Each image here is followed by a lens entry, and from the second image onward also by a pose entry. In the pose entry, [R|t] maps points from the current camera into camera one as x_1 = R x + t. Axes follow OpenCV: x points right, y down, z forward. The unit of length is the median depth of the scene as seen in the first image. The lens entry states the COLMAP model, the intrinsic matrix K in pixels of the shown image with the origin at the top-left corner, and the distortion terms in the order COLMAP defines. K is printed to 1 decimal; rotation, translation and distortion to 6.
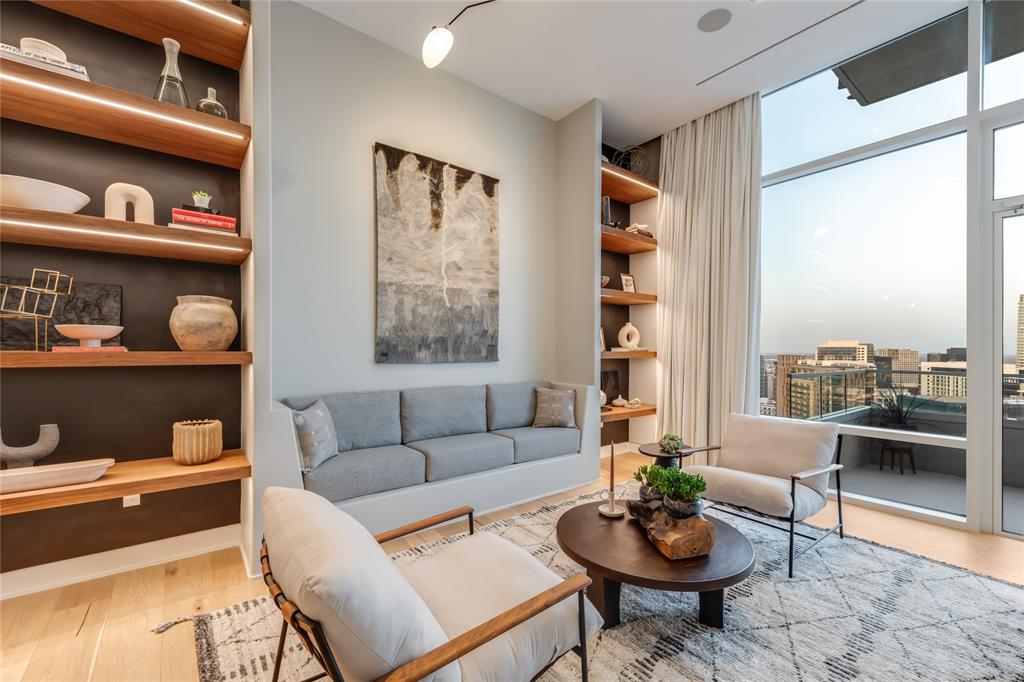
lens RADIAL K [[444.3, 0, 513.1], [0, 444.3, 350.6], [0, 0, 1]] dist [0.000838, -0.000244]
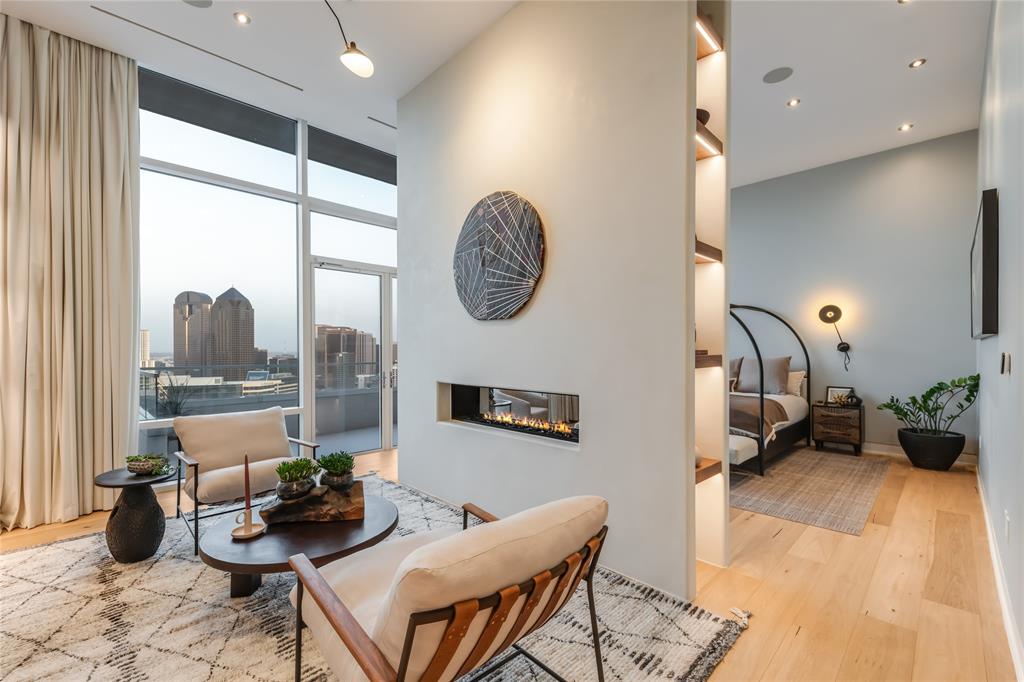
lens RADIAL K [[444.3, 0, 512.0], [0, 444.3, 348.0], [0, 0, 1]] dist [0.000838, -0.000244]
pose [[-0.136809, 0.000928, 0.990597, -0.587914], [-0.007201, 0.999972, -0.001931, -0.004922], [-0.990571, -0.007398, -0.136799, 0.481100]]
